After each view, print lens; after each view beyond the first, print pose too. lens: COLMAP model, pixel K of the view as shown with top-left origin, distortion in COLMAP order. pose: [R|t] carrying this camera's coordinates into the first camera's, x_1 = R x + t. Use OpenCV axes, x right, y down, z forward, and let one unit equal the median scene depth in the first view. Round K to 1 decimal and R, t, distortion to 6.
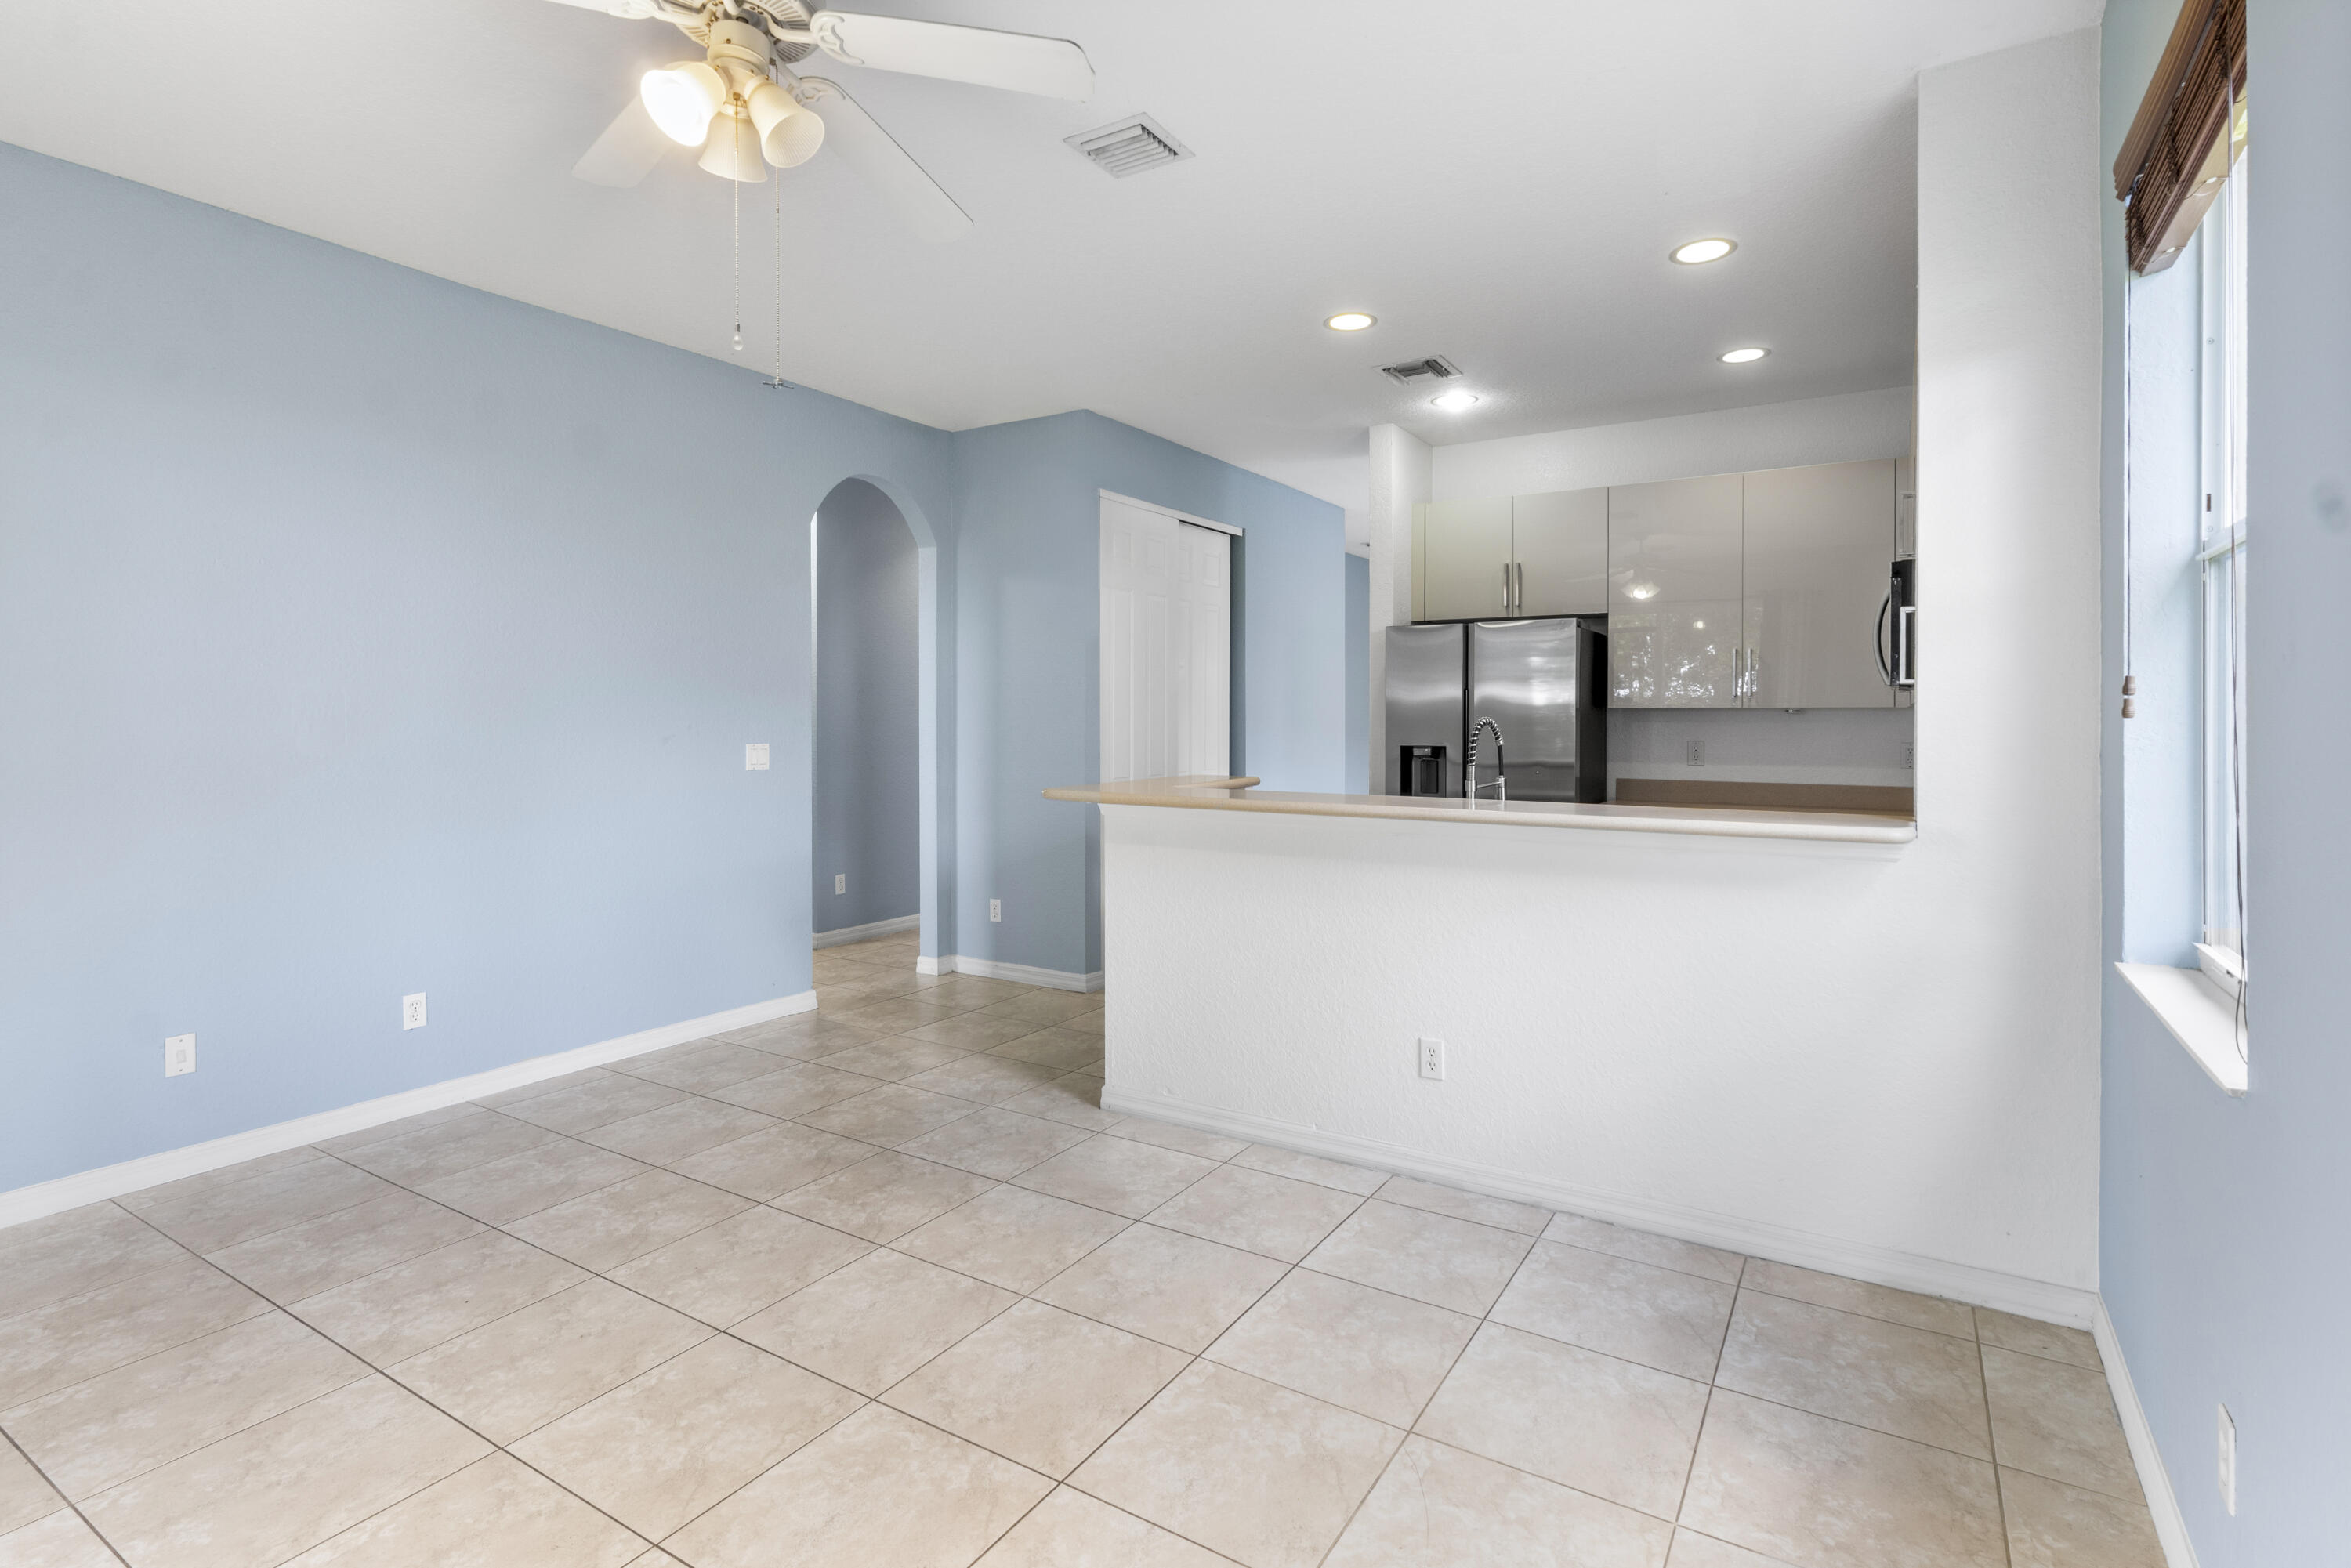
lens RADIAL K [[1143.0, 0, 1179.8], [0, 1143.0, 727.5], [0, 0, 1]] dist [0.001318, 0.000663]
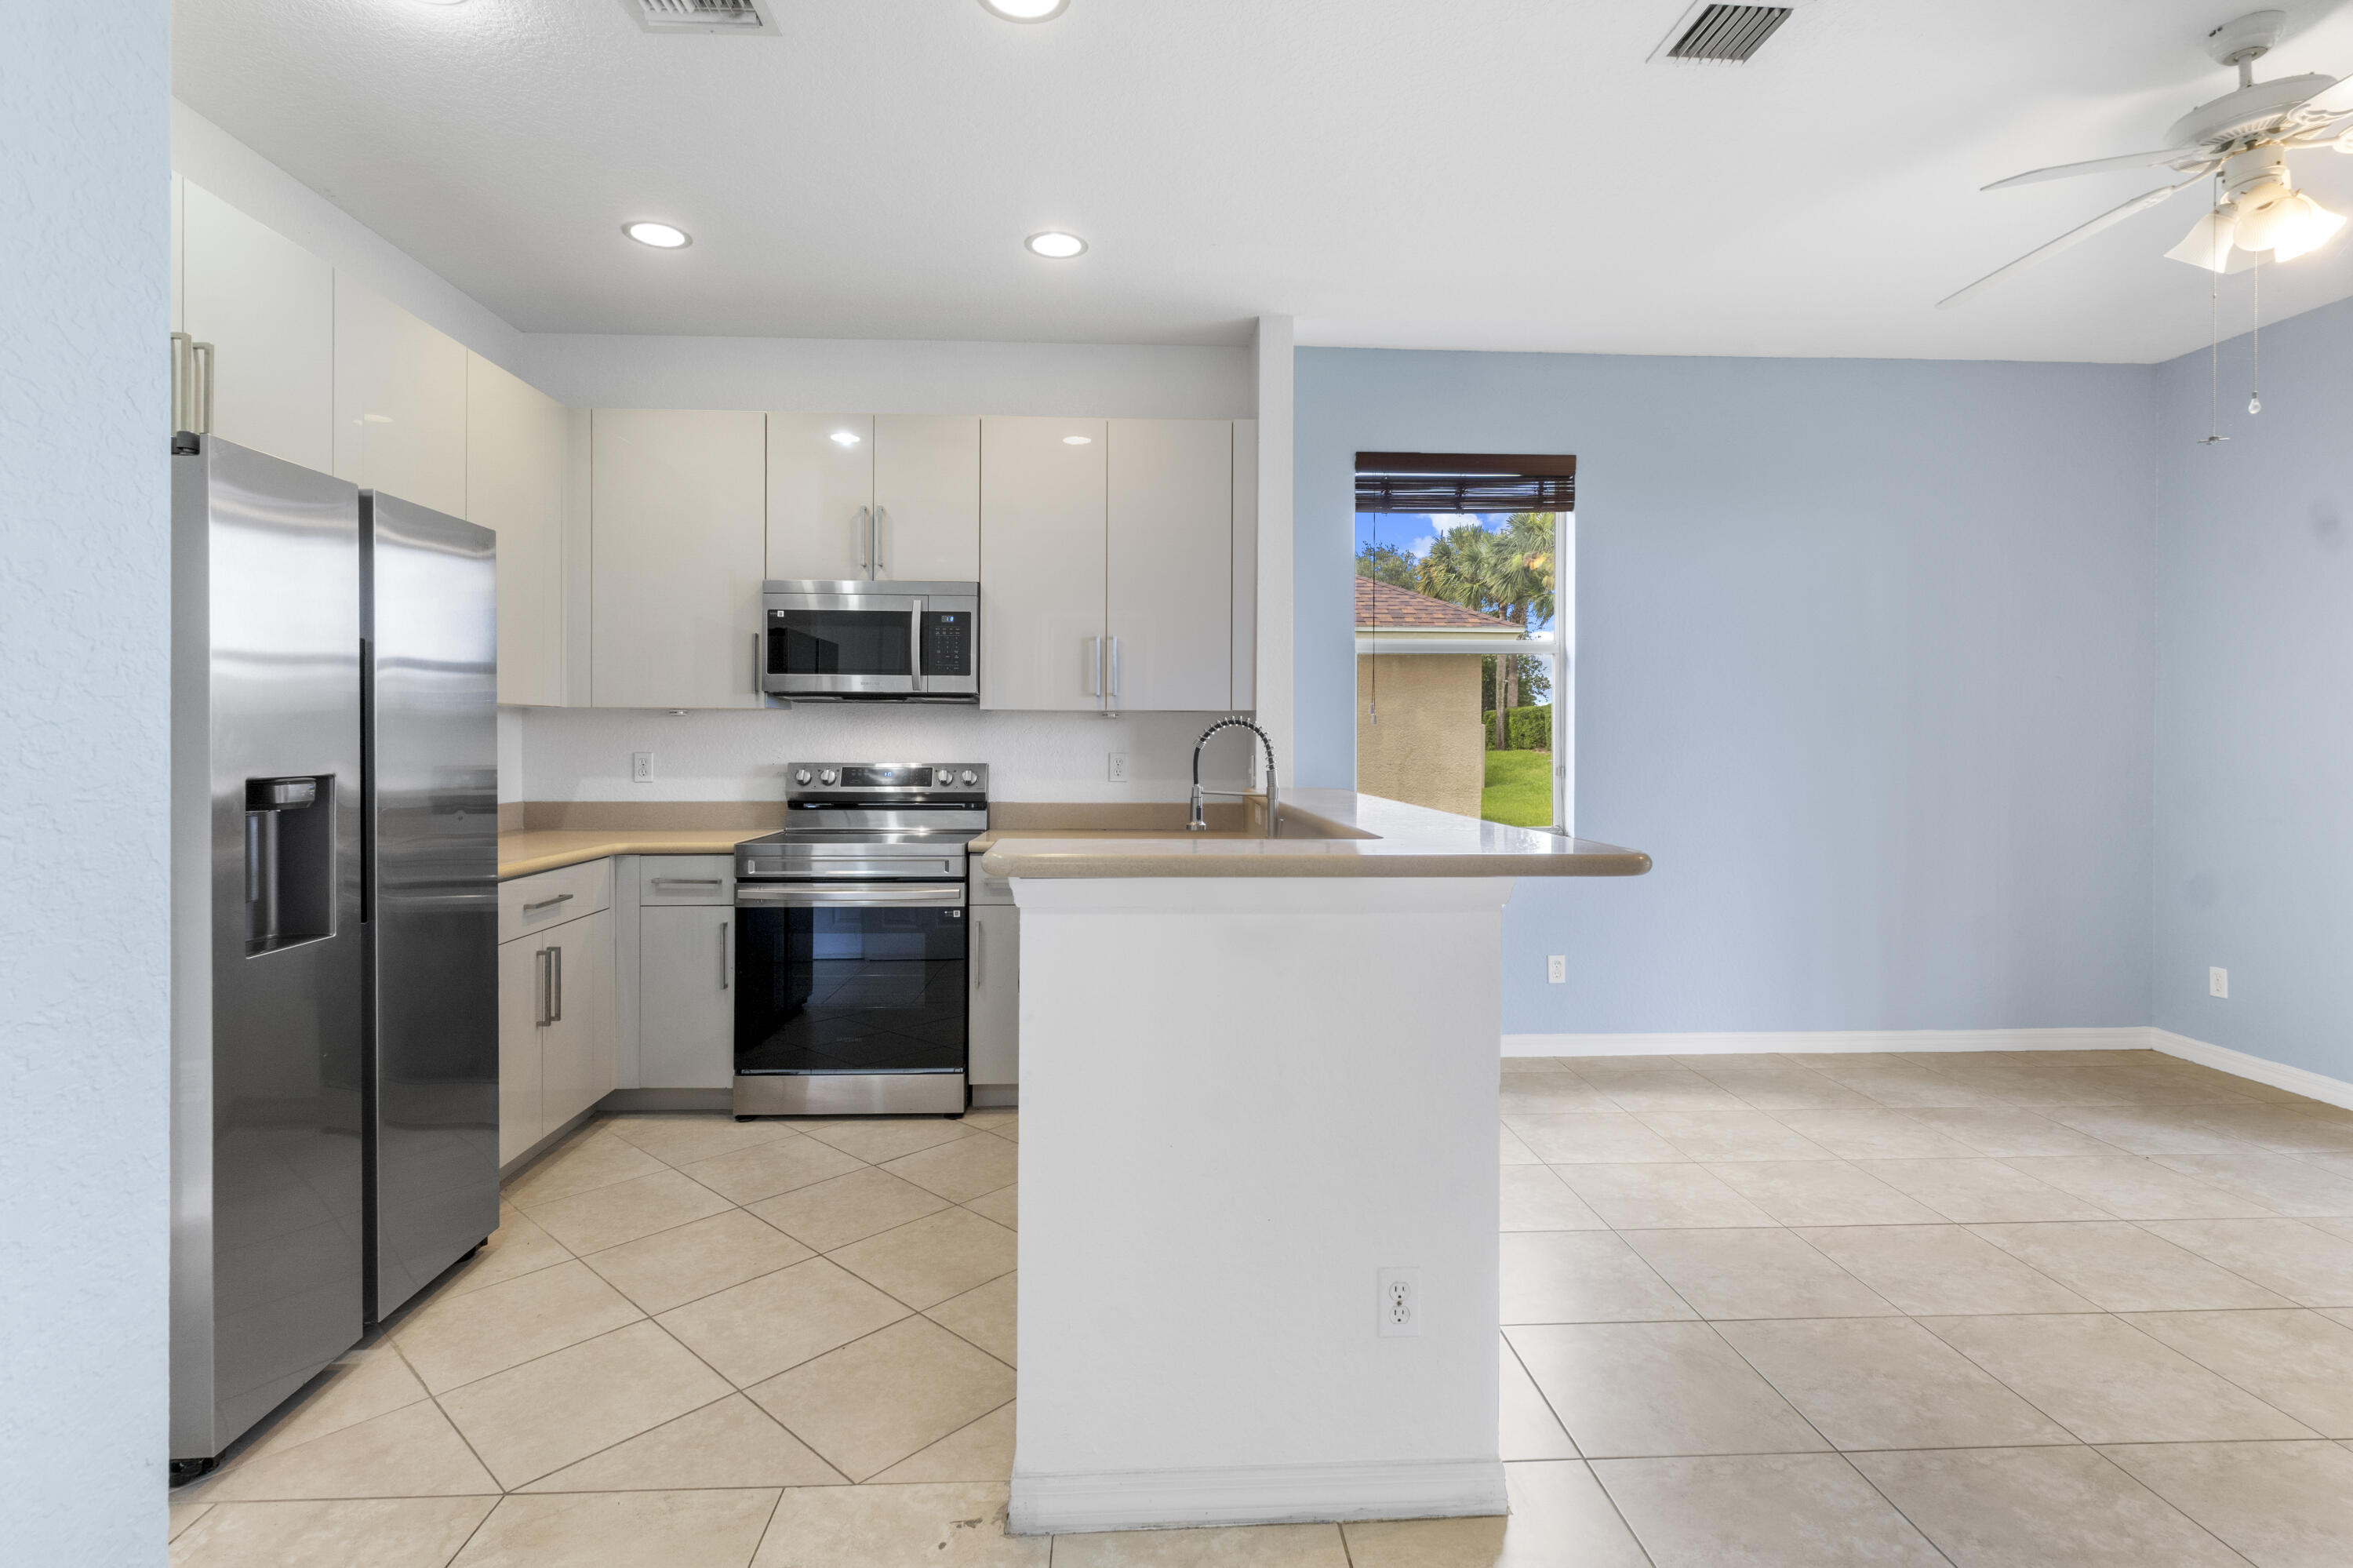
lens RADIAL K [[1140.4, 0, 1168.2], [0, 1140.4, 743.4], [0, 0, 1]] dist [-0.000071, -0.000295]
pose [[-0.569129, -0.007446, 0.822215, -0.433747], [0.002691, 0.999937, 0.010918, 0.002665], [-0.822244, 0.008427, -0.569073, 1.576340]]
